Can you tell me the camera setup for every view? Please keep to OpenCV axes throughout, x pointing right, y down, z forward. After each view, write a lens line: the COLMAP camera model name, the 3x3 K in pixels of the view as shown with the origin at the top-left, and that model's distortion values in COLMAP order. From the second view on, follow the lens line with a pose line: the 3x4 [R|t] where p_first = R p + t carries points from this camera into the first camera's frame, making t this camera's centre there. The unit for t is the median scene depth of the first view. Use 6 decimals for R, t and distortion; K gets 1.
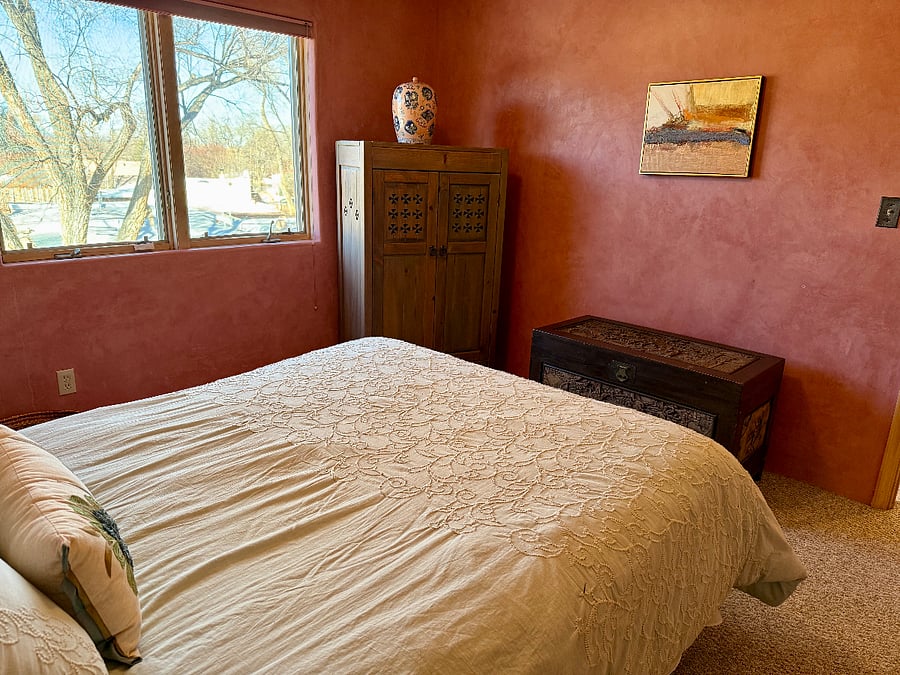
lens RADIAL K [[636.7, 0, 450.0], [0, 636.7, 337.5], [0, 0, 1]] dist [0.169038, -0.279985]
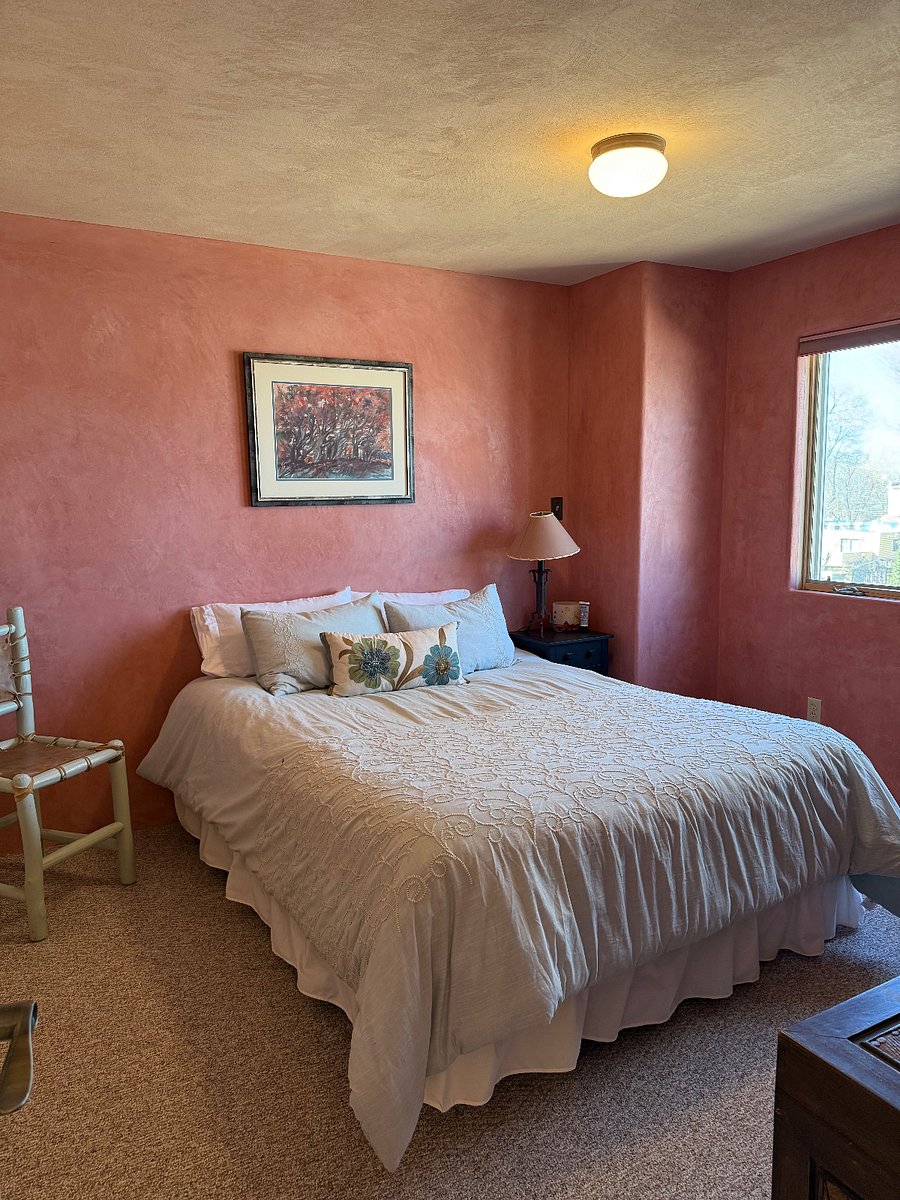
lens RADIAL K [[849.0, 0, 450.0], [0, 849.0, 600.0], [0, 0, 1]] dist [0.169038, -0.279985]
pose [[-0.297845, 0.094025, -0.949972, 1.419681], [-0.253736, 0.951543, 0.173735, -0.308200], [0.920275, 0.292788, -0.259555, 1.266578]]
